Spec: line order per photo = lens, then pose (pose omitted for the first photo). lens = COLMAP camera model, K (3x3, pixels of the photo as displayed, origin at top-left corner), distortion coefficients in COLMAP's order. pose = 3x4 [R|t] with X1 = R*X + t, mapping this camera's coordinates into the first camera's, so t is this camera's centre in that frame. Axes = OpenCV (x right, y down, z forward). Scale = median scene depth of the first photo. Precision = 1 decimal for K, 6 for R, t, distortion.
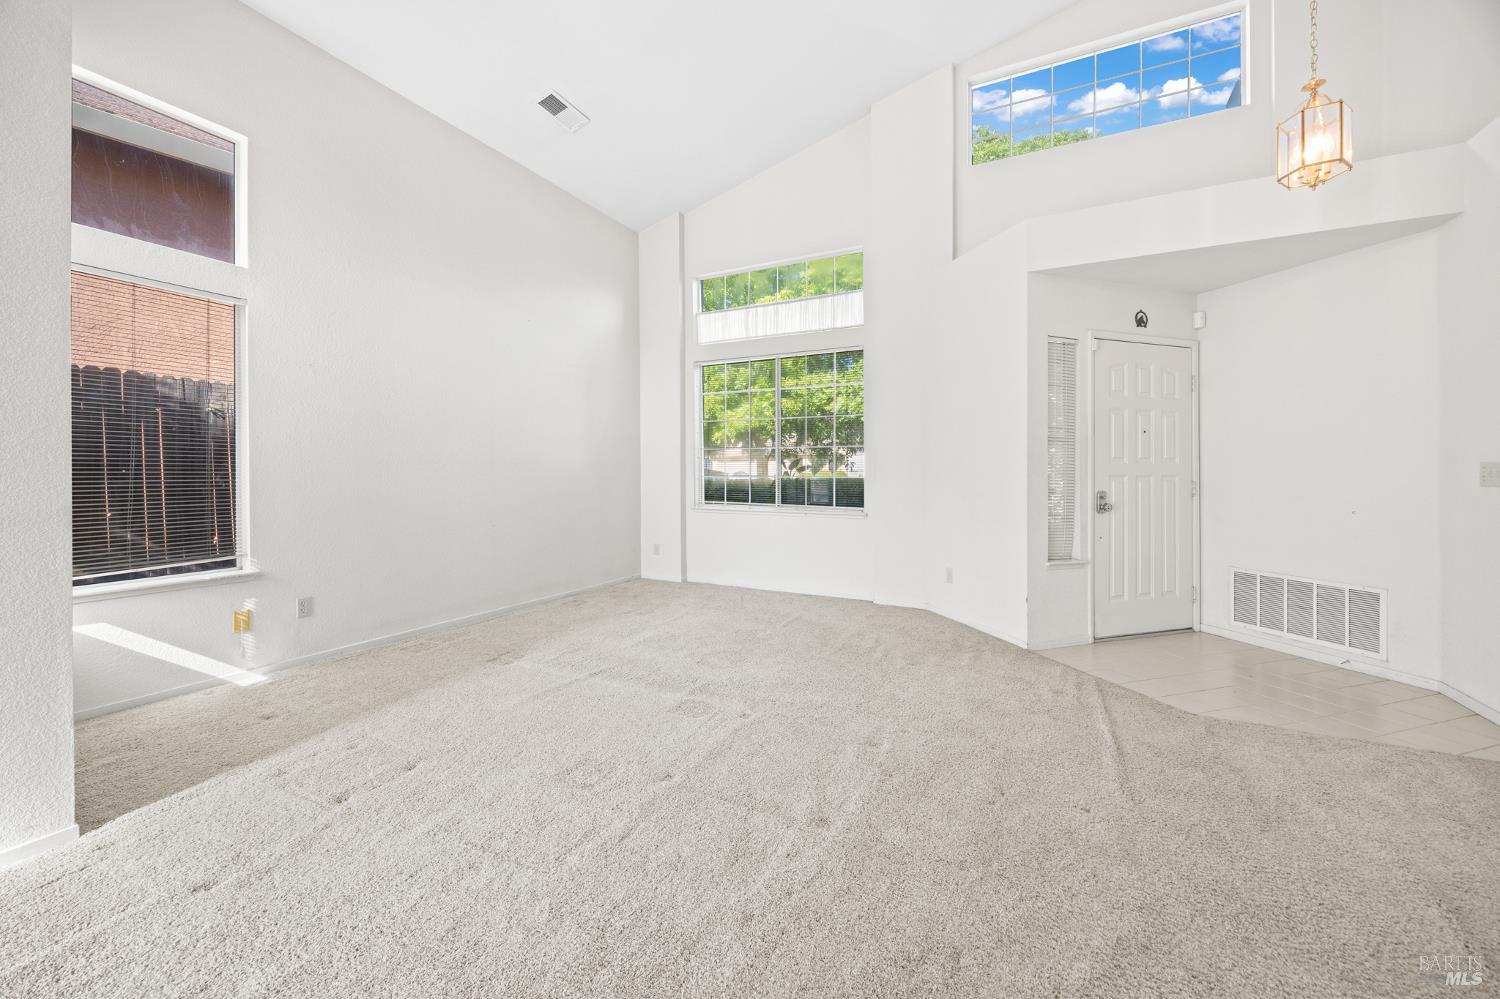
lens RADIAL K [[574.0, 0, 753.1], [0, 574.0, 491.4], [0, 0, 1]] dist [-0.003539, 0.000064]
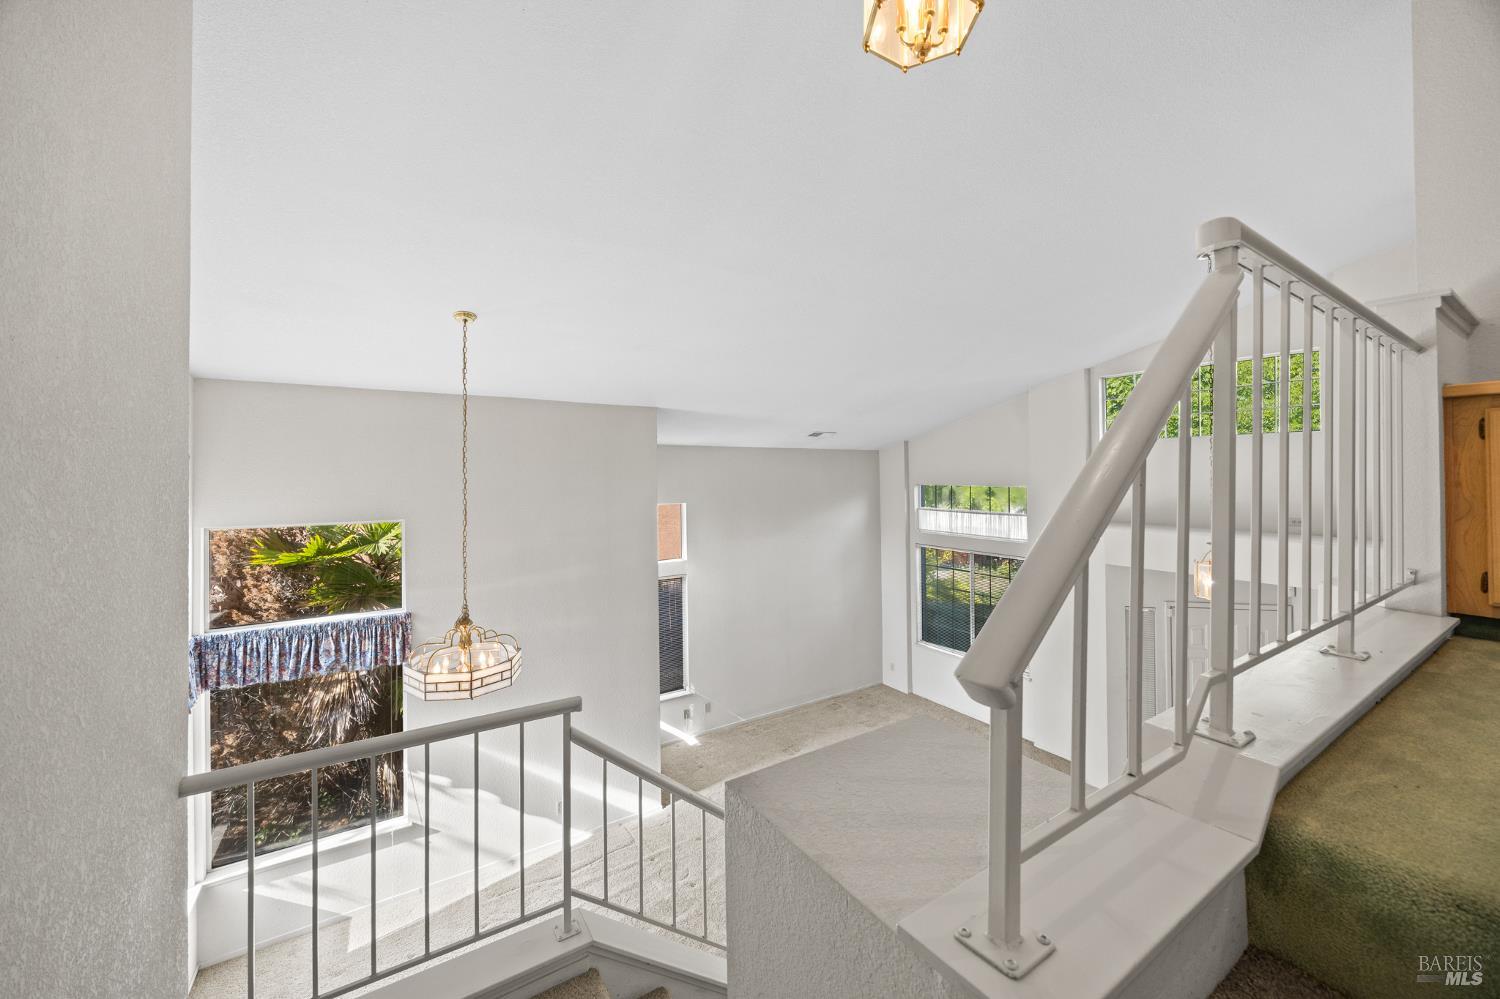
lens RADIAL K [[574.0, 0, 753.3], [0, 574.0, 493.2], [0, 0, 1]] dist [-0.003539, 0.000064]
pose [[0.866972, -0.008353, -0.498286, 0.276858], [0.004408, 0.999949, -0.009092, -0.355776], [0.498337, 0.005686, 0.866965, -0.485118]]
